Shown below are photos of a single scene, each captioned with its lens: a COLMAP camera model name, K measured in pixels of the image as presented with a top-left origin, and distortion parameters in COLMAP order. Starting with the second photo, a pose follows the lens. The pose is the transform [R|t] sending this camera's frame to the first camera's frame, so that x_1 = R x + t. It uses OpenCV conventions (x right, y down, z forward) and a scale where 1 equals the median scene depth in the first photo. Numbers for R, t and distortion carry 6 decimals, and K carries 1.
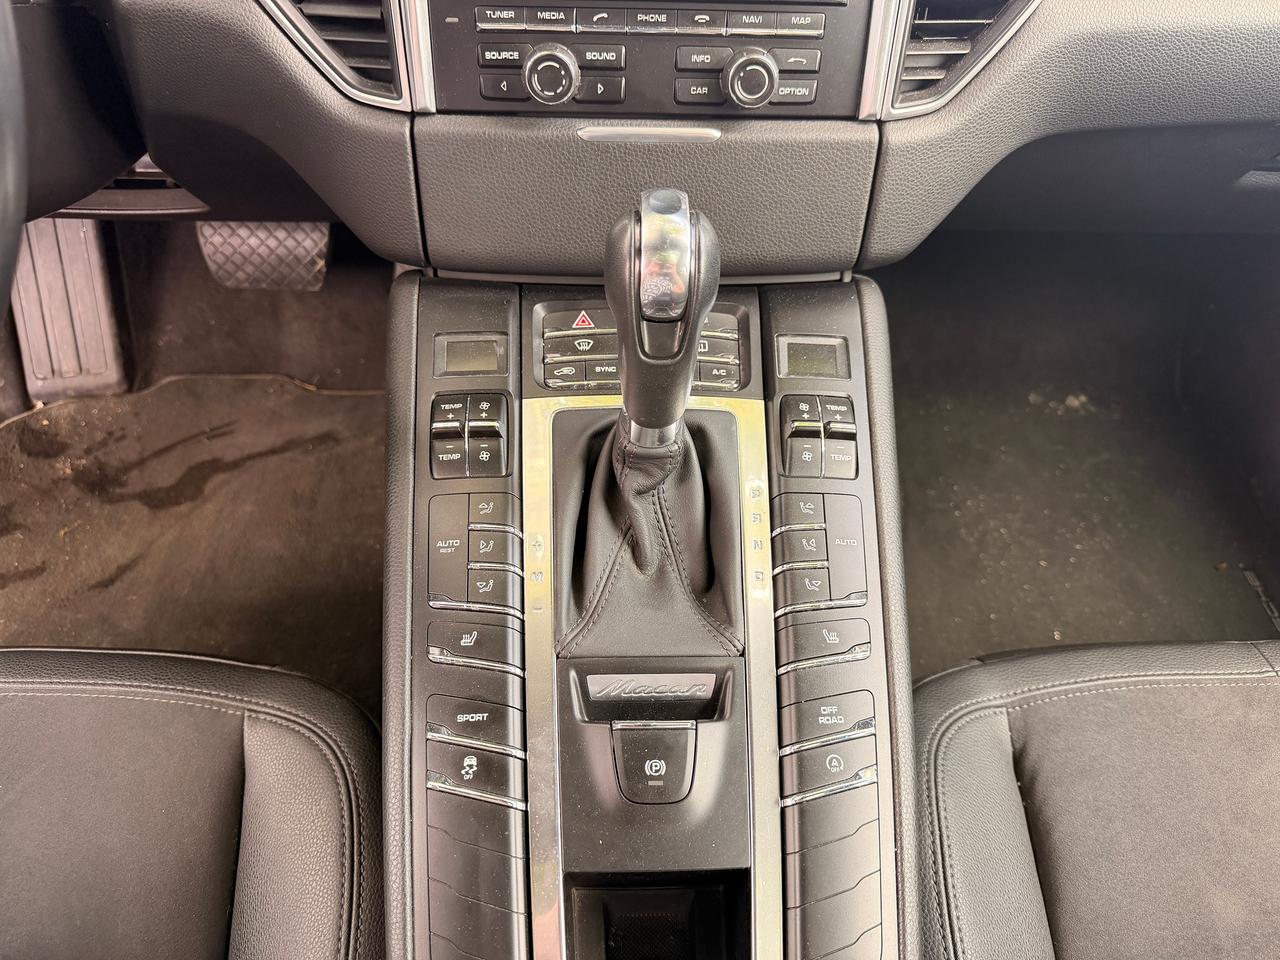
lens RADIAL K [[905.5, 0, 636.6], [0, 905.5, 482.9], [0, 0, 1]] dist [0.085152, -0.170418]
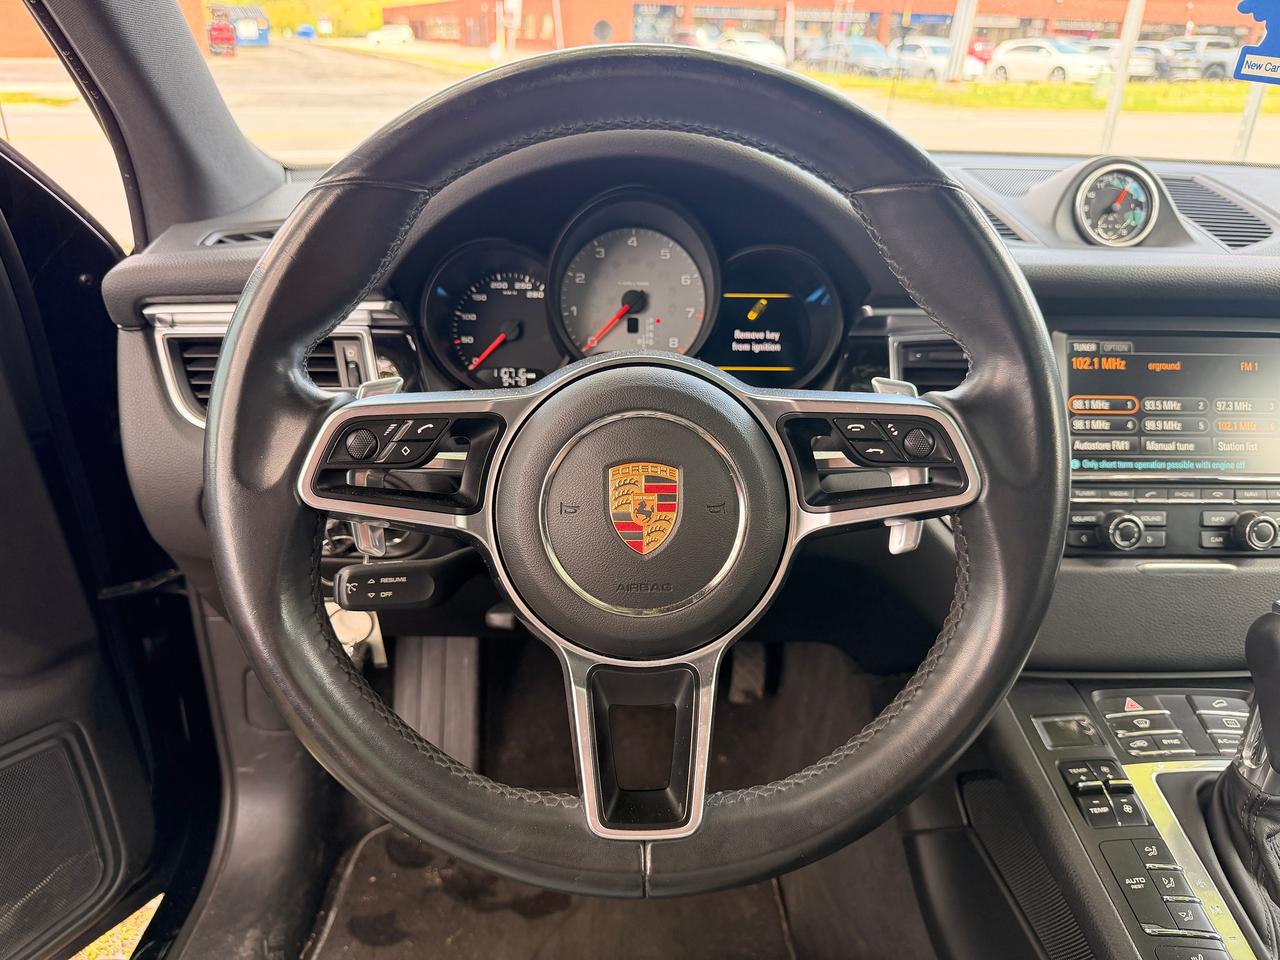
lens RADIAL K [[901.2, 0, 644.3], [0, 901.2, 493.6], [0, 0, 1]] dist [0.070191, -0.075494]
pose [[0.999911, -0.012825, -0.003783, -0.784026], [0.009747, 0.892797, -0.450355, 0.136125], [0.009153, 0.450277, 0.892842, -0.301967]]
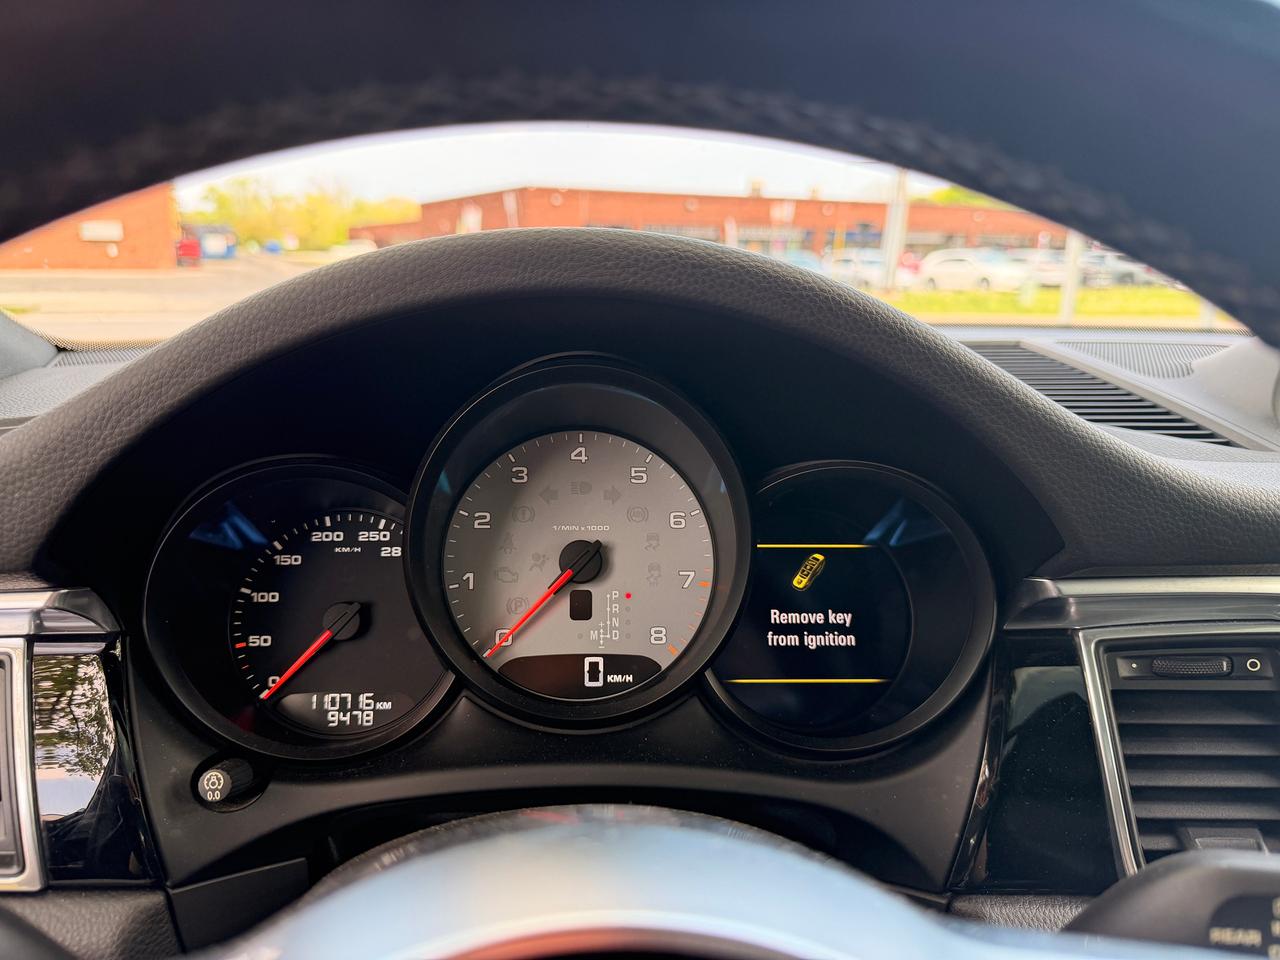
lens RADIAL K [[921.7, 0, 643.5], [0, 921.7, 482.8], [0, 0, 1]] dist [0.050744, -0.036265]
pose [[0.998611, -0.026151, 0.045743, -0.784364], [0.049220, 0.772862, -0.632662, -0.335639], [-0.018808, 0.634035, 0.773076, 0.192245]]
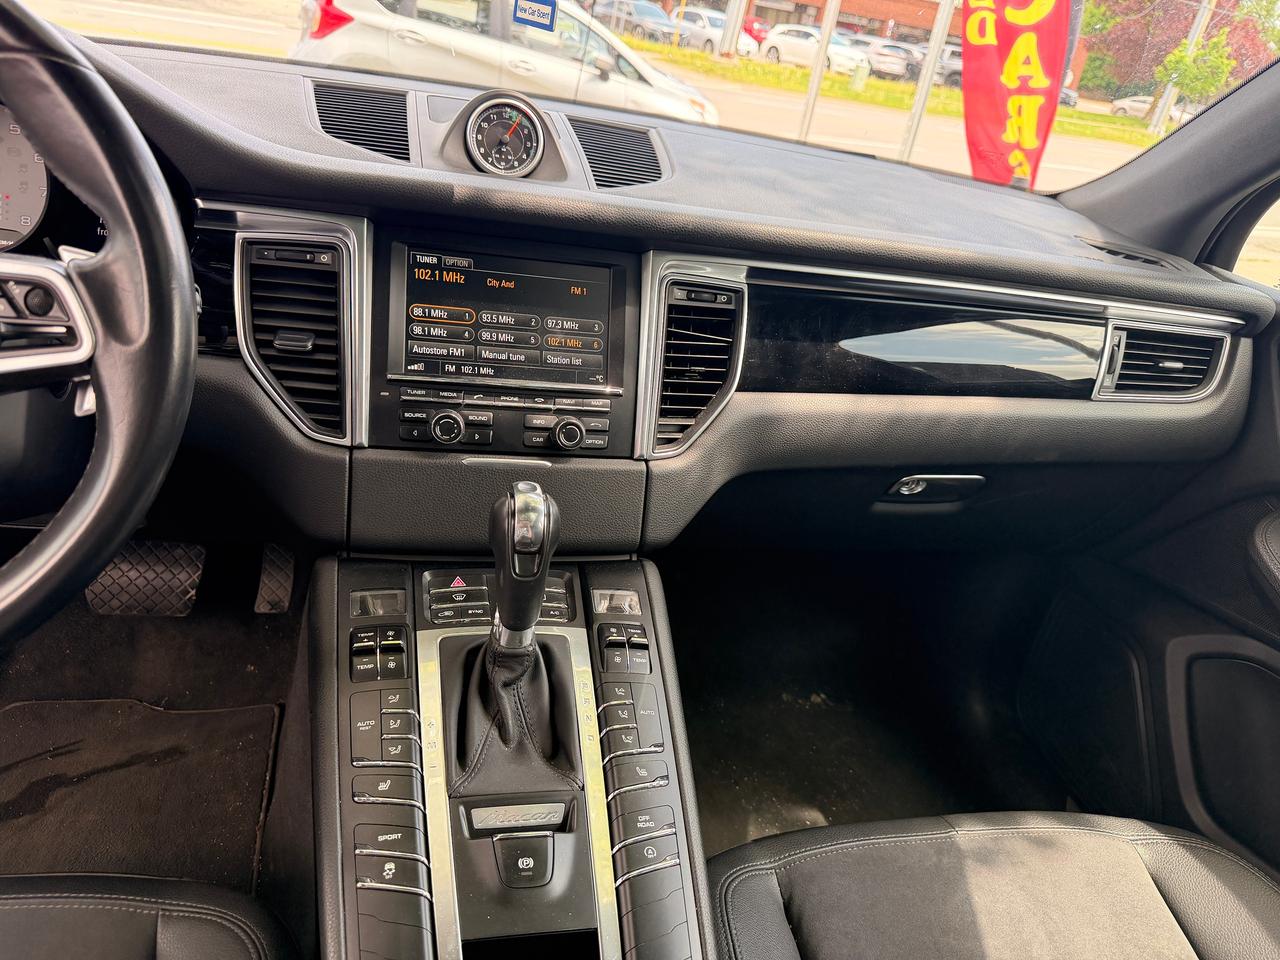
lens RADIAL K [[895.8, 0, 634.6], [0, 895.8, 485.2], [0, 0, 1]] dist [0.065078, -0.092991]
pose [[0.975449, 0.017483, 0.219532, -0.108717], [0.073863, 0.913131, -0.400919, 0.291159], [-0.207471, 0.407292, 0.889421, -0.414132]]
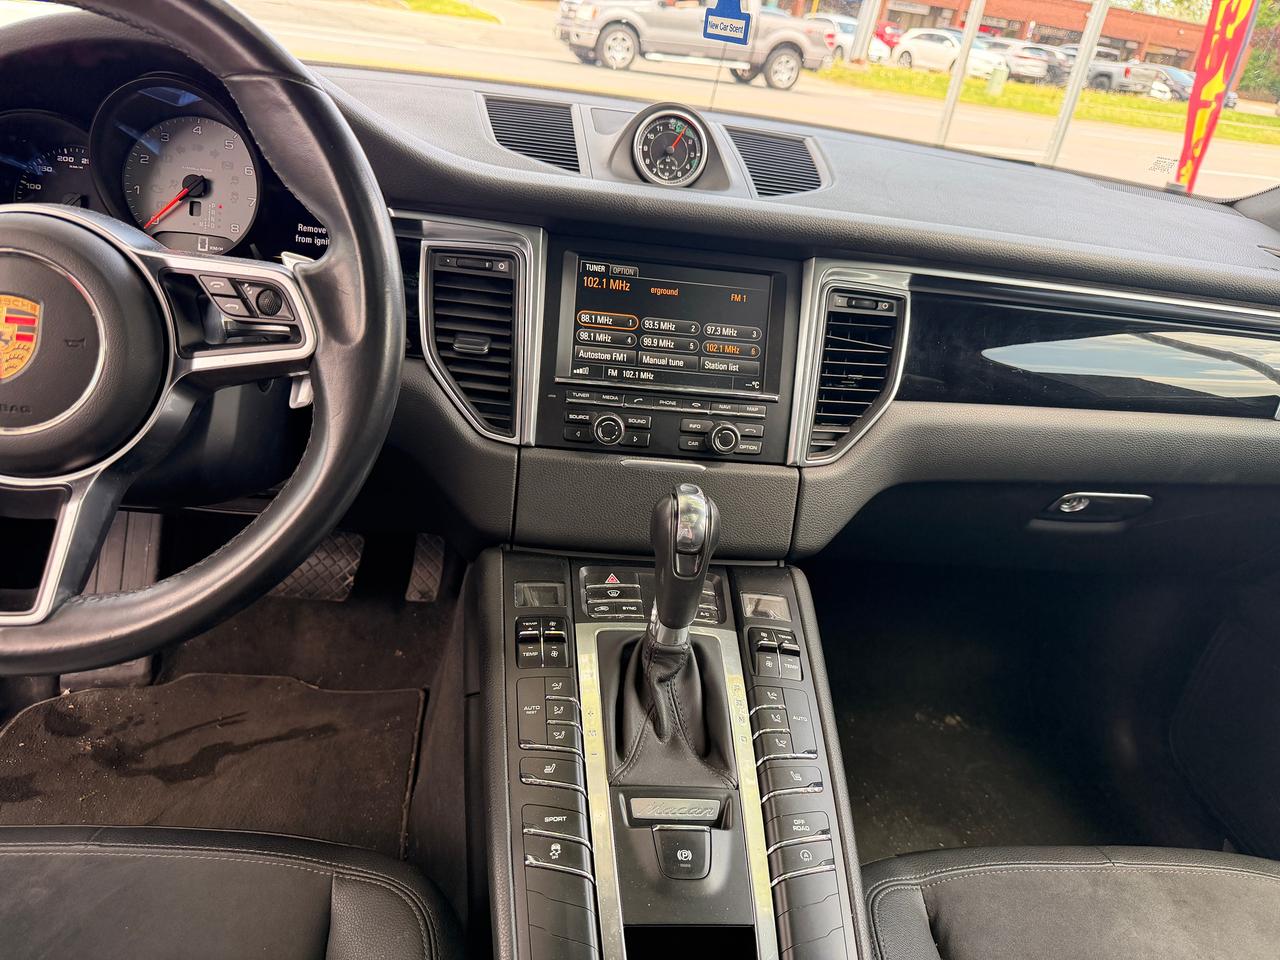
lens RADIAL K [[891.4, 0, 632.5], [0, 891.4, 487.4], [0, 0, 1]] dist [0.100885, -0.140438]
pose [[0.993856, 0.053192, 0.097062, -0.189030], [-0.008536, 0.911173, -0.411936, 0.307136], [-0.110352, 0.408576, 0.906029, -0.419401]]
